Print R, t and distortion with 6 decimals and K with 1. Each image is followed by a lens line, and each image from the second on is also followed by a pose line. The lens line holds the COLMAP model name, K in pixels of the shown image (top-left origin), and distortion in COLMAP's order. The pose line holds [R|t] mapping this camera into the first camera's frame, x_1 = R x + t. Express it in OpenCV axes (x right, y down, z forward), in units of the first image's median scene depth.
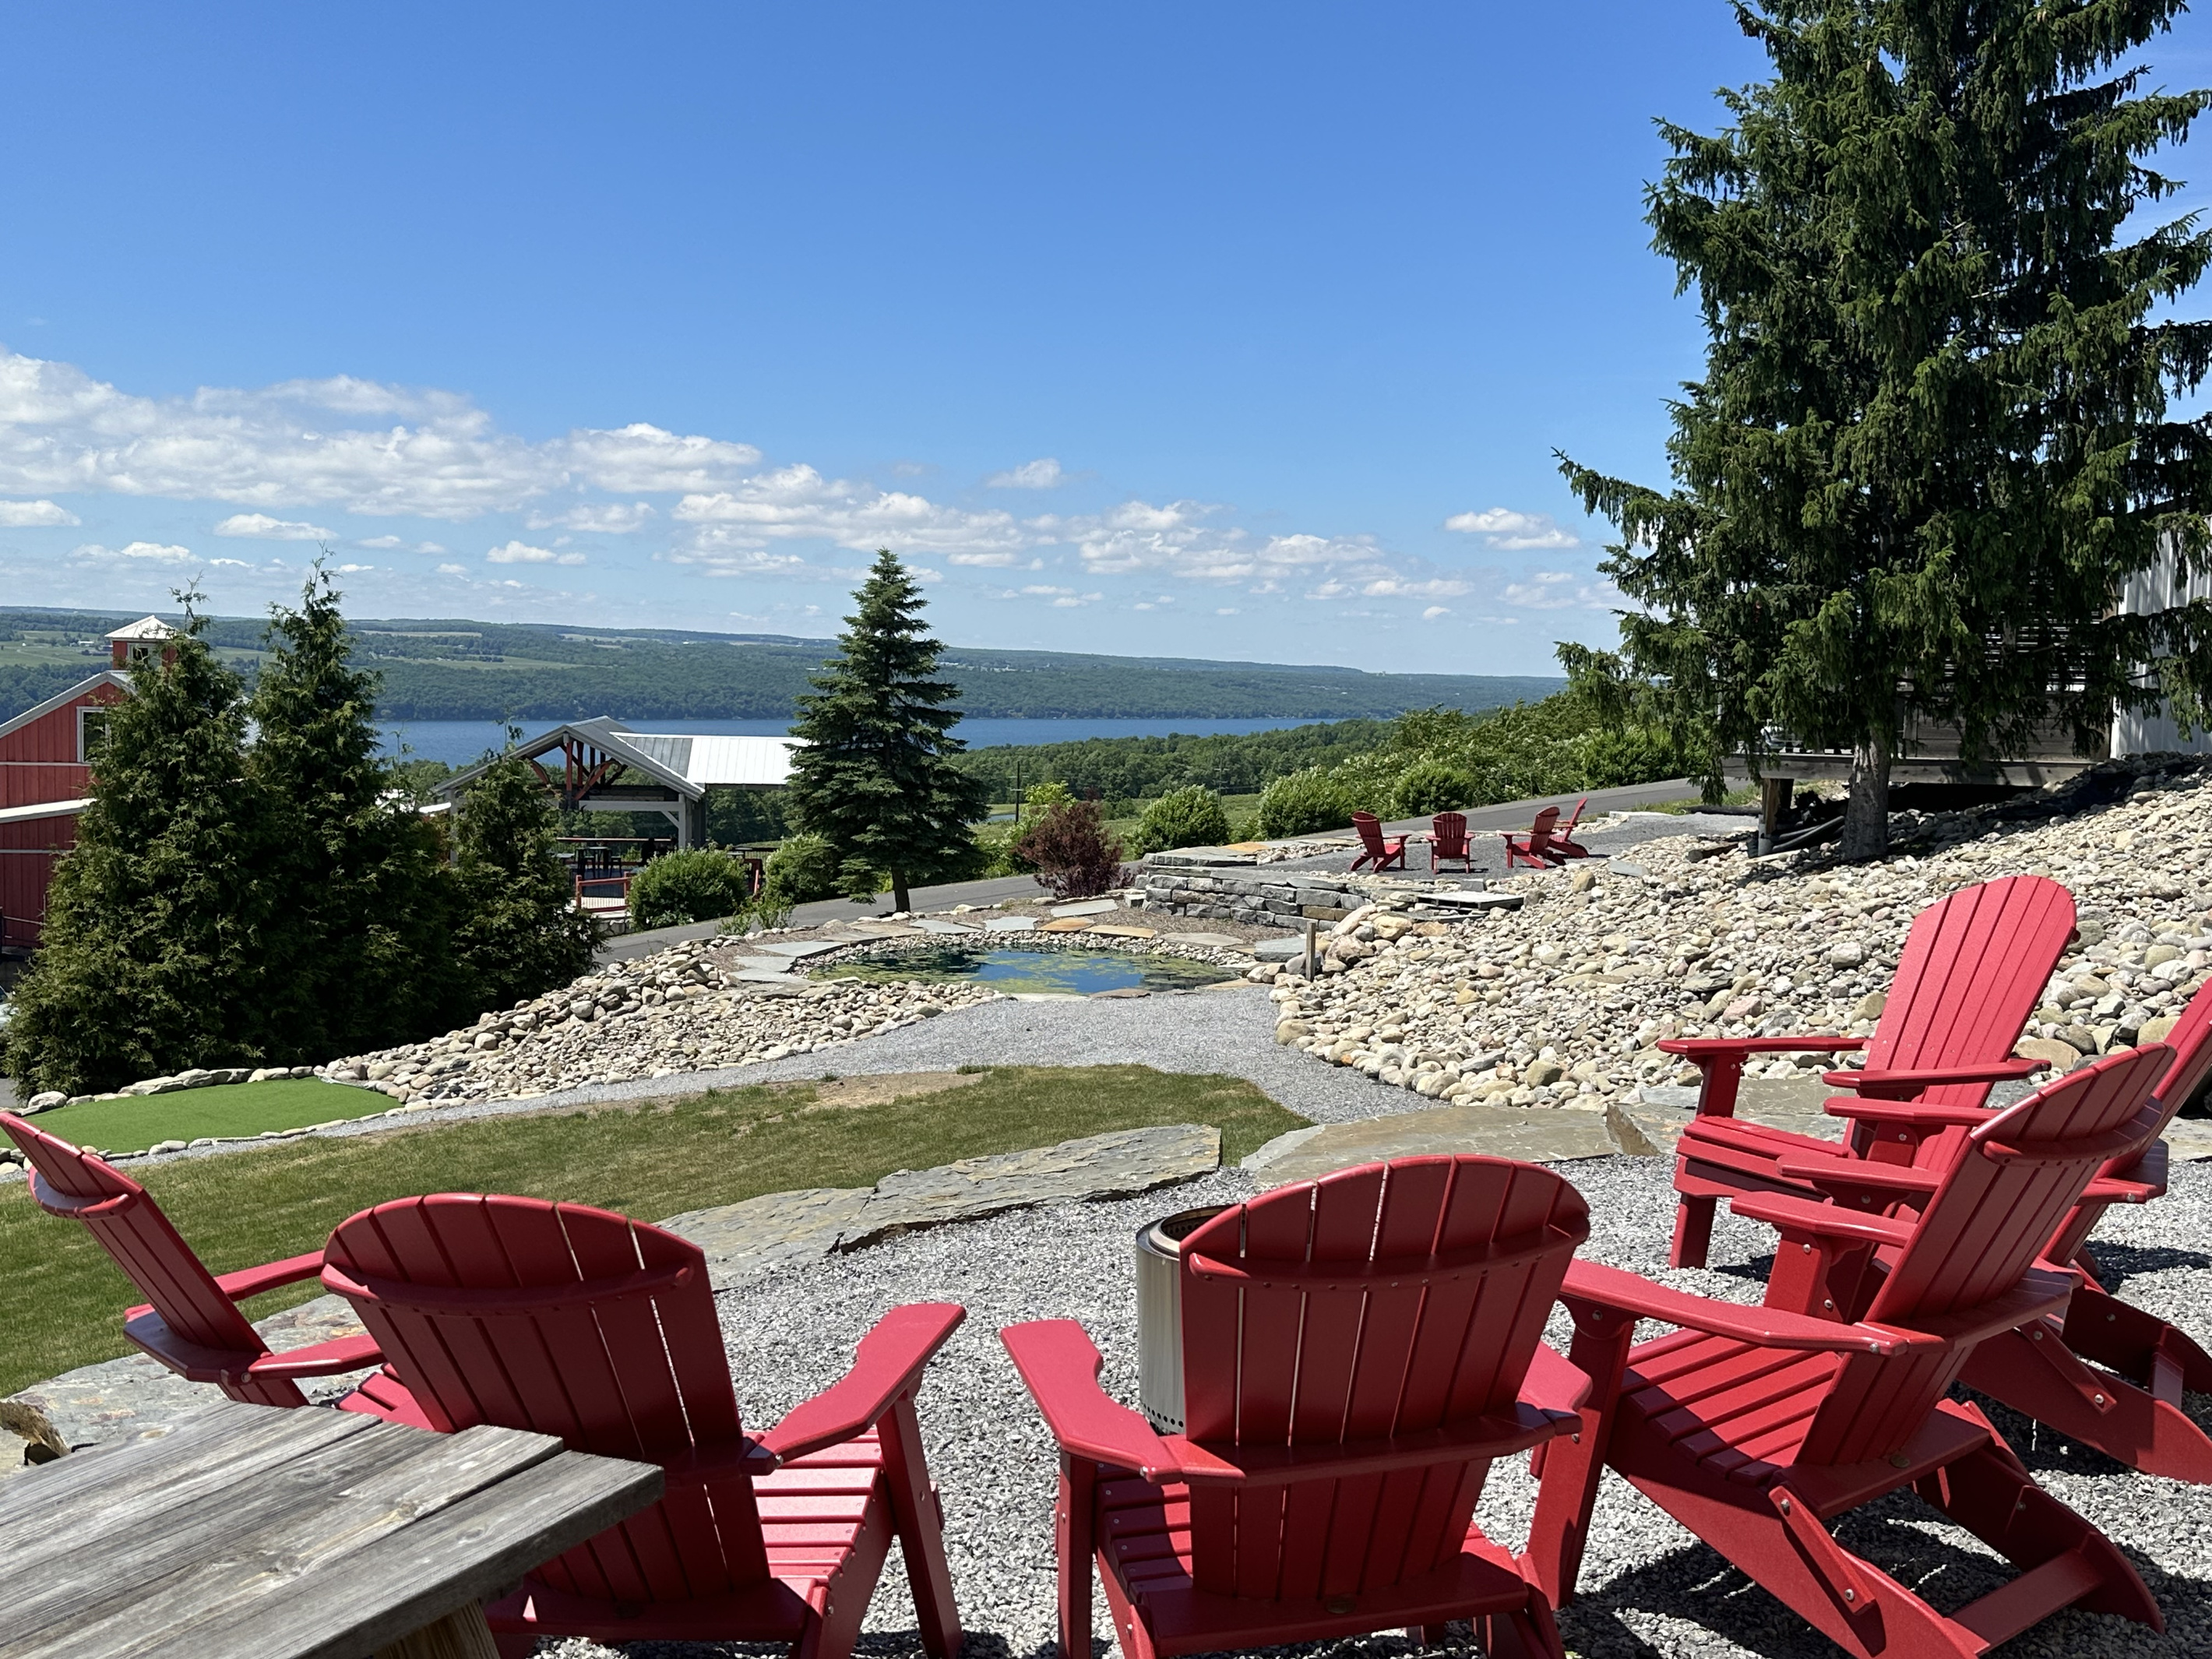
lens RADIAL K [[2252.6, 0, 1106.1], [0, 2252.6, 833.4], [0, 0, 1]] dist [0.198668, -0.437709]
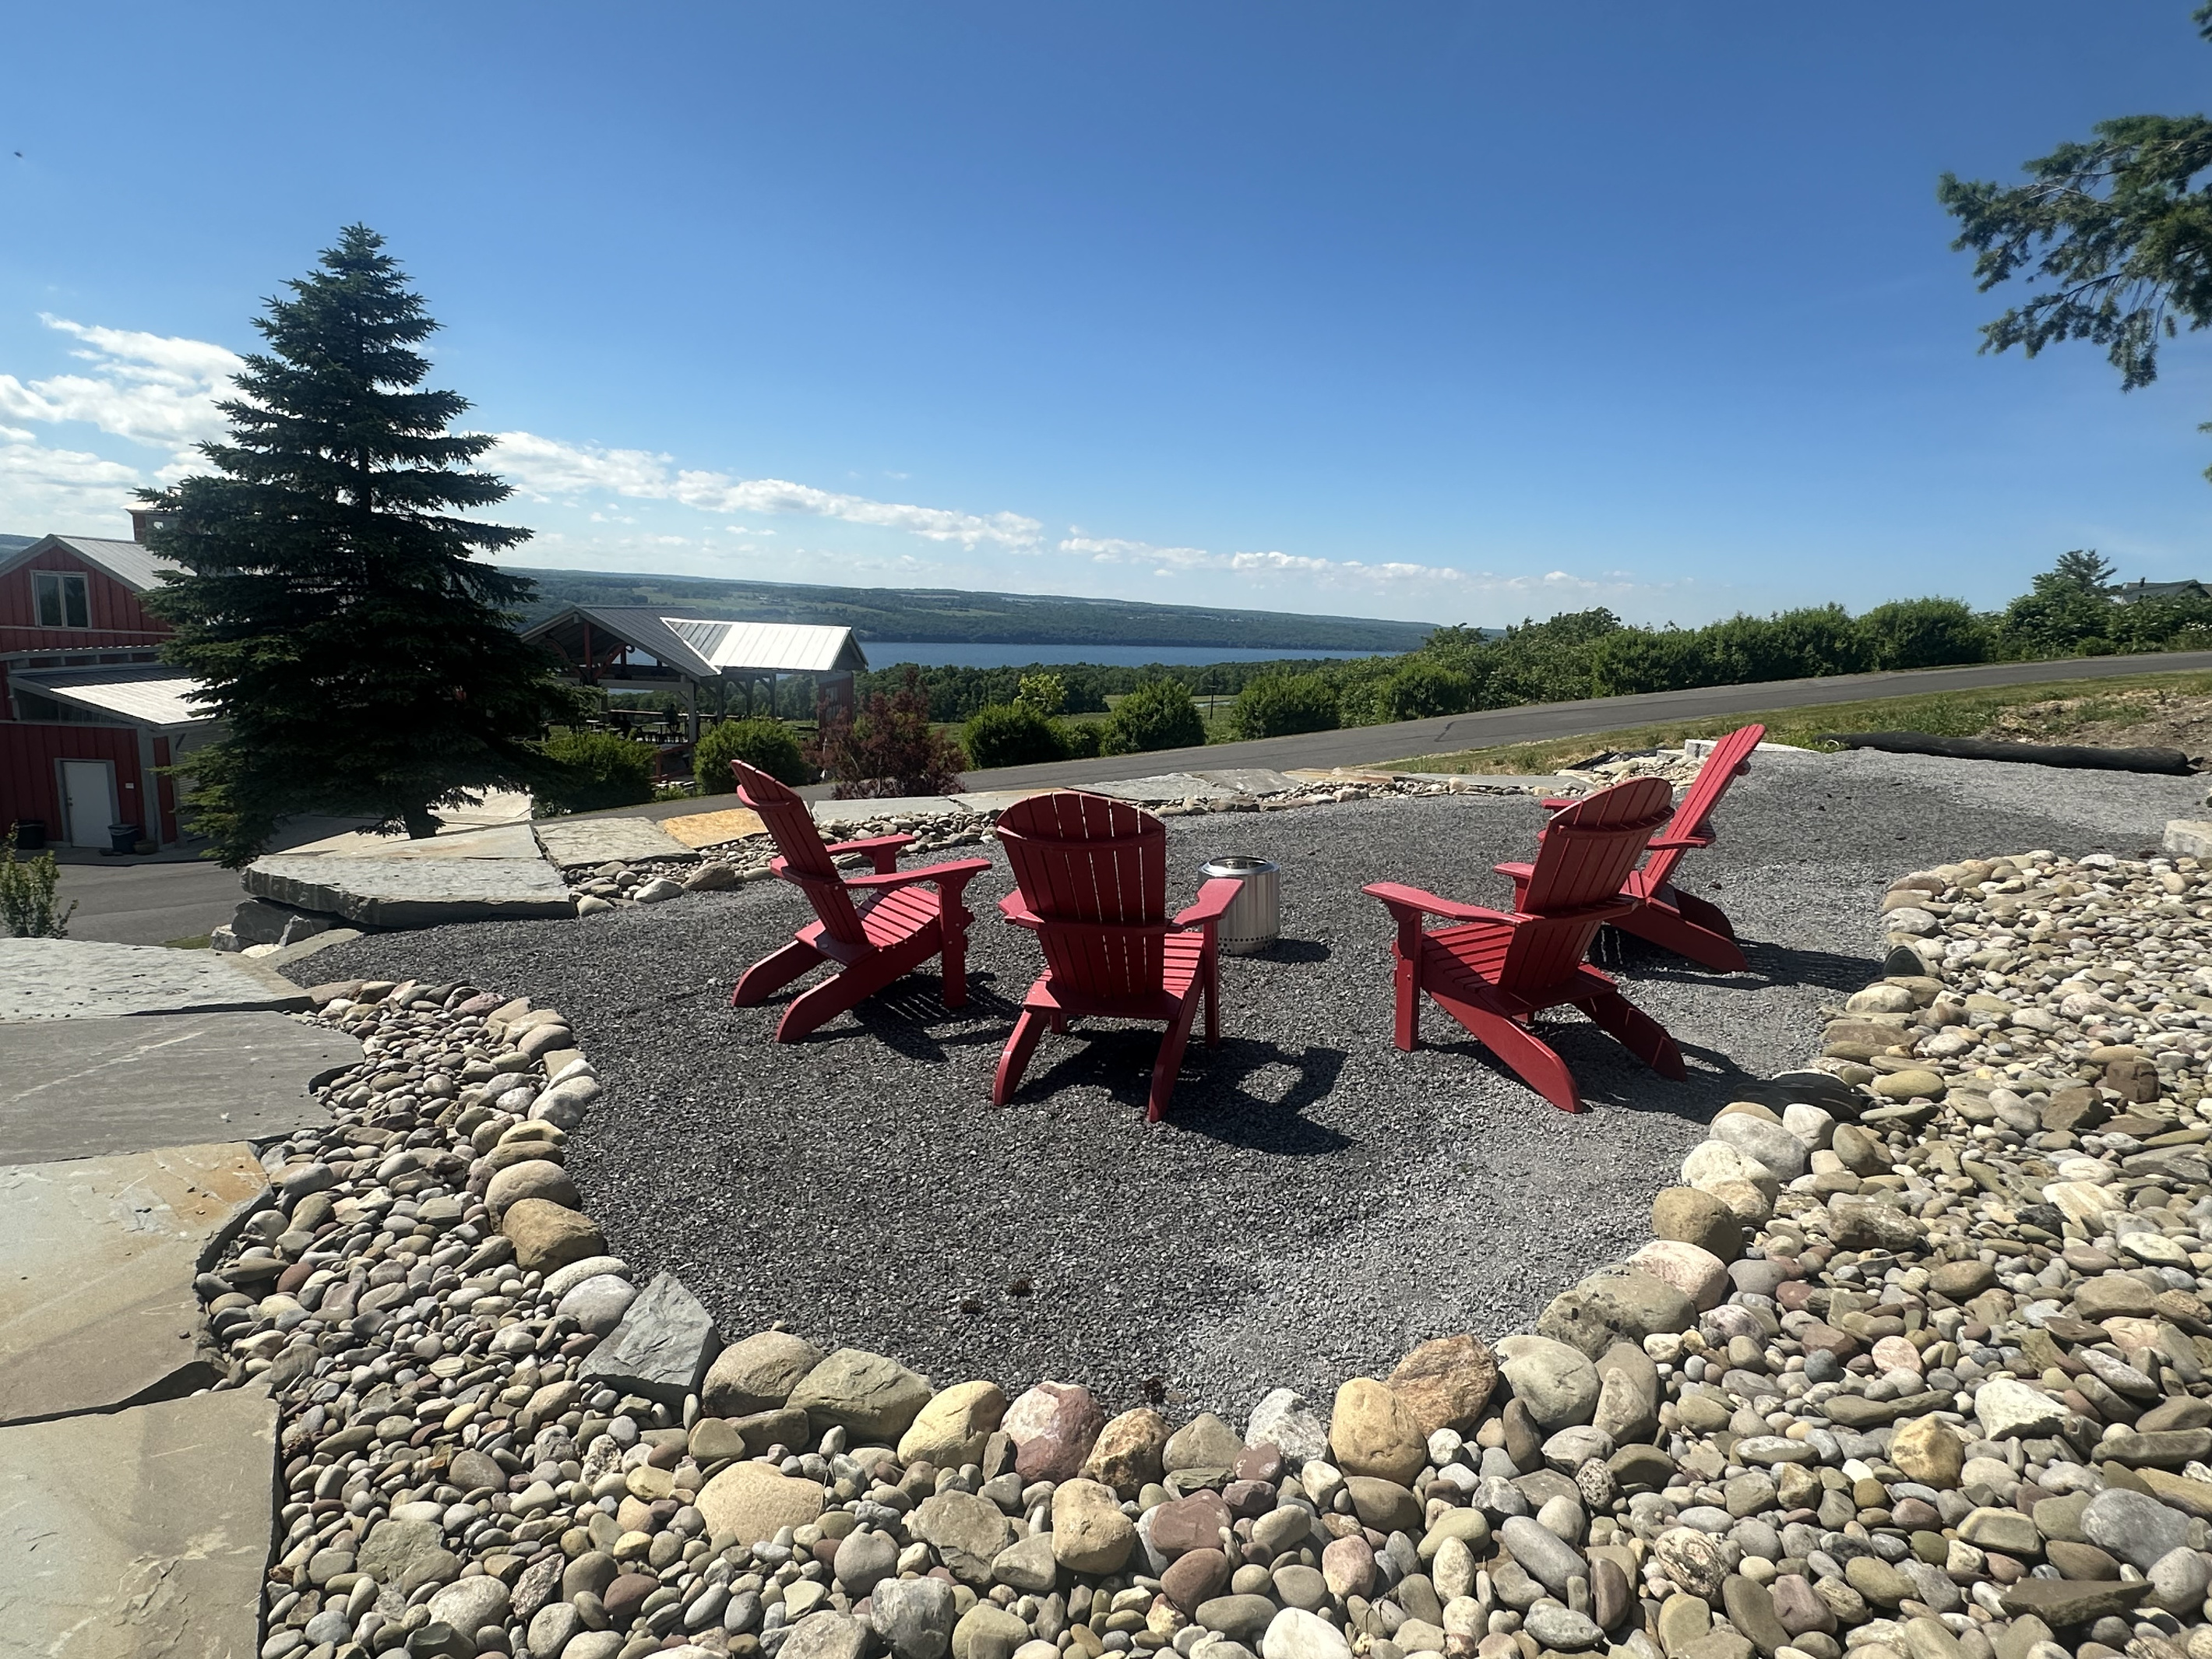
lens RADIAL K [[1224.8, 0, 1107.9], [0, 1224.8, 834.3], [0, 0, 1]] dist [-0.001456, -0.000462]
pose [[0.988806, 0.044954, -0.142276, 0.213682], [-0.030396, 0.994228, 0.102888, -0.020884], [0.146081, -0.097412, 0.984465, 1.139246]]
